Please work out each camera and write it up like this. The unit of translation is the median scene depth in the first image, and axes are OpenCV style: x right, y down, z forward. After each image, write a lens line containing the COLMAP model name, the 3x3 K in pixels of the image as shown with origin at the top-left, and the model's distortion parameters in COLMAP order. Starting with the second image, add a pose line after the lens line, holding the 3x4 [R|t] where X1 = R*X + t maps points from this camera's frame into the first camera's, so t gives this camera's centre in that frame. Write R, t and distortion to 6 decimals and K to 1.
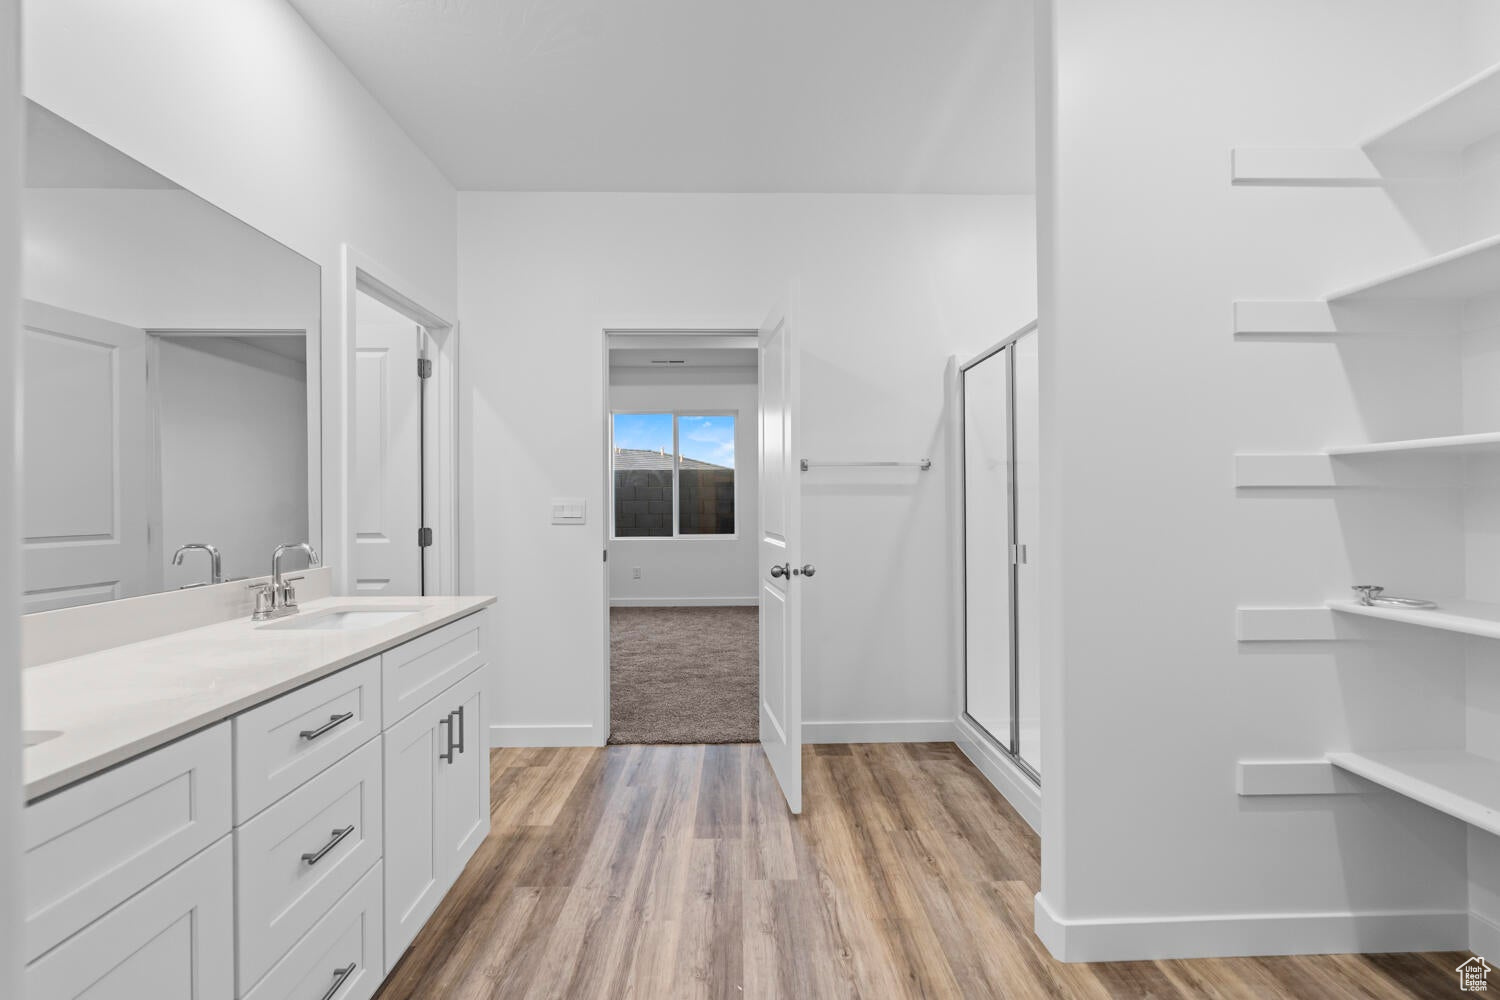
lens RADIAL K [[677.0, 0, 750.0], [0, 677.0, 500.0], [0, 0, 1]] dist [-0.001924, 0.006493]
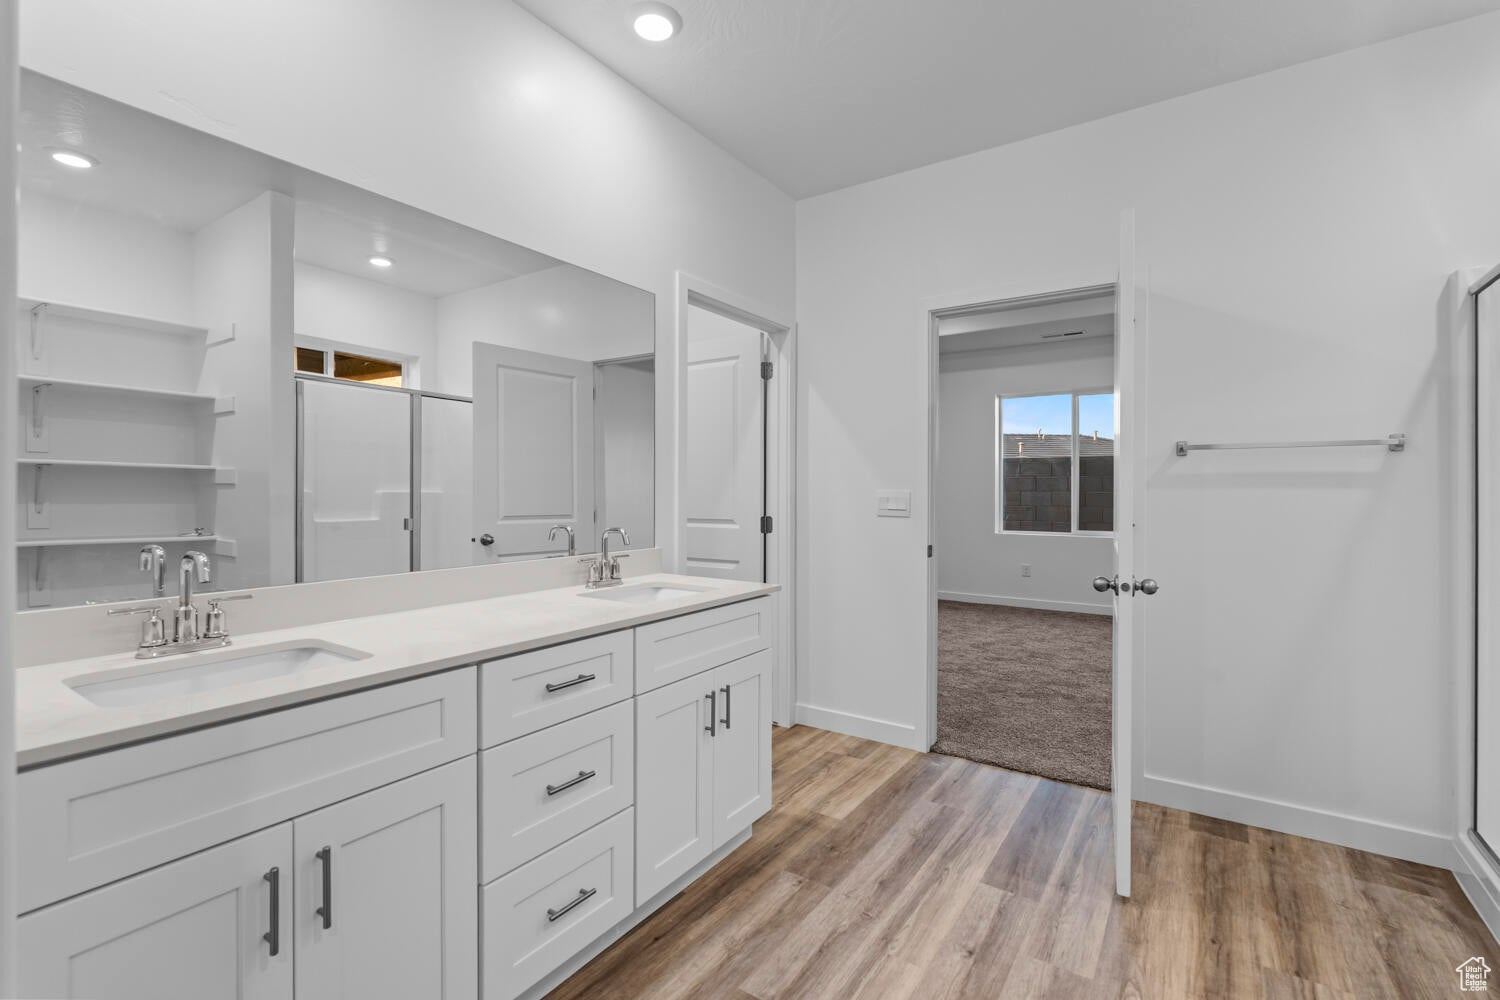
lens RADIAL K [[677.8, 0, 747.0], [0, 677.8, 492.0], [0, 0, 1]] dist [-0.000237, 0.000410]
pose [[0.814295, 0.007705, -0.580400, 0.171426], [-0.005159, 0.999968, 0.006037, -0.006058], [0.580428, -0.001922, 0.814309, 0.113805]]
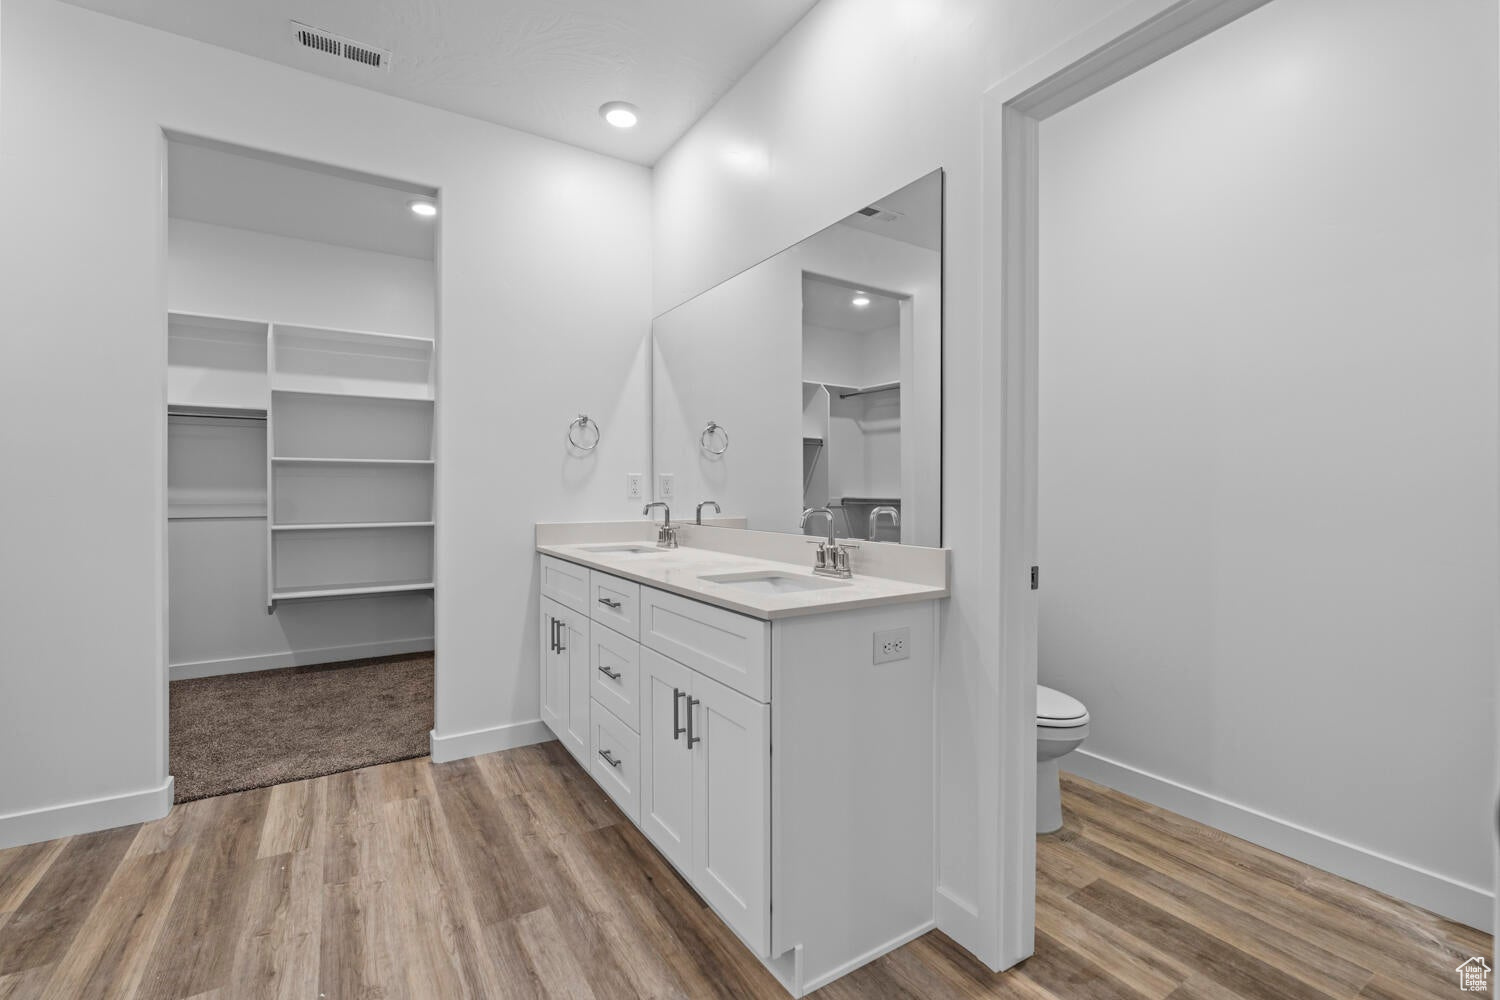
lens RADIAL K [[660.9, 0, 751.7], [0, 660.9, 499.8], [0, 0, 1]] dist [-0.005144, 0.001565]
pose [[-0.857697, 0.010150, -0.514055, -0.041790], [0.004182, 0.999910, 0.012767, 0.027831], [0.514138, 0.008800, -0.857662, 1.396748]]
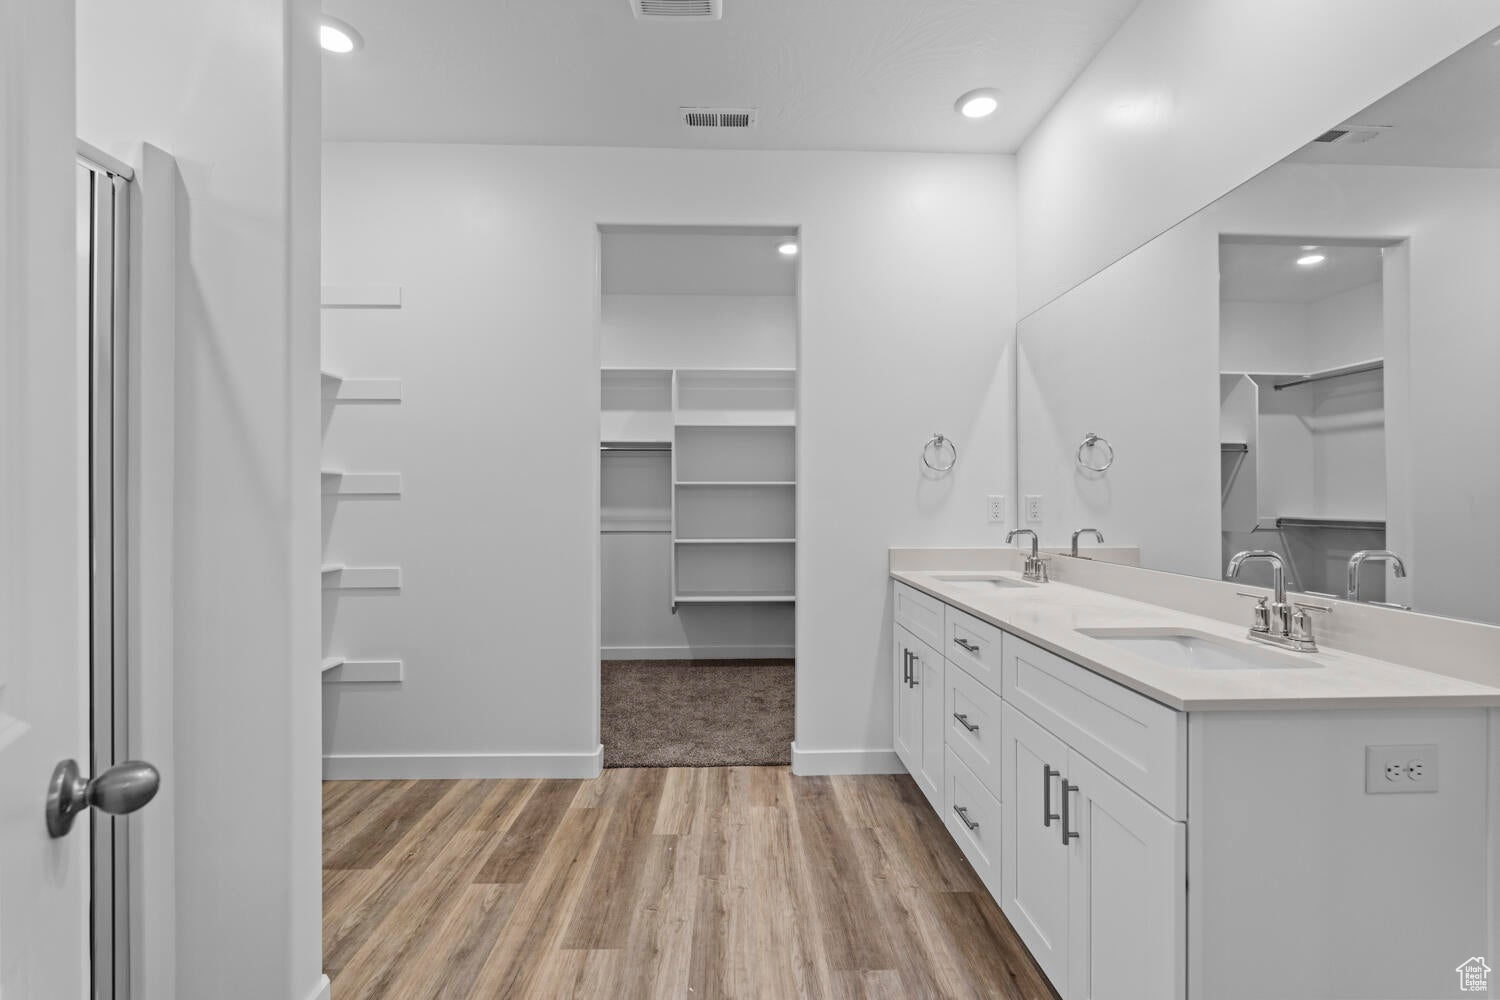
lens RADIAL K [[660.9, 0, 751.7], [0, 660.9, 499.8], [0, 0, 1]] dist [-0.005144, 0.001565]
pose [[-0.999951, 0.004100, -0.009024, -0.066522], [0.004144, 0.999980, -0.004860, 0.005505], [0.009003, -0.004897, -0.999947, 1.336928]]
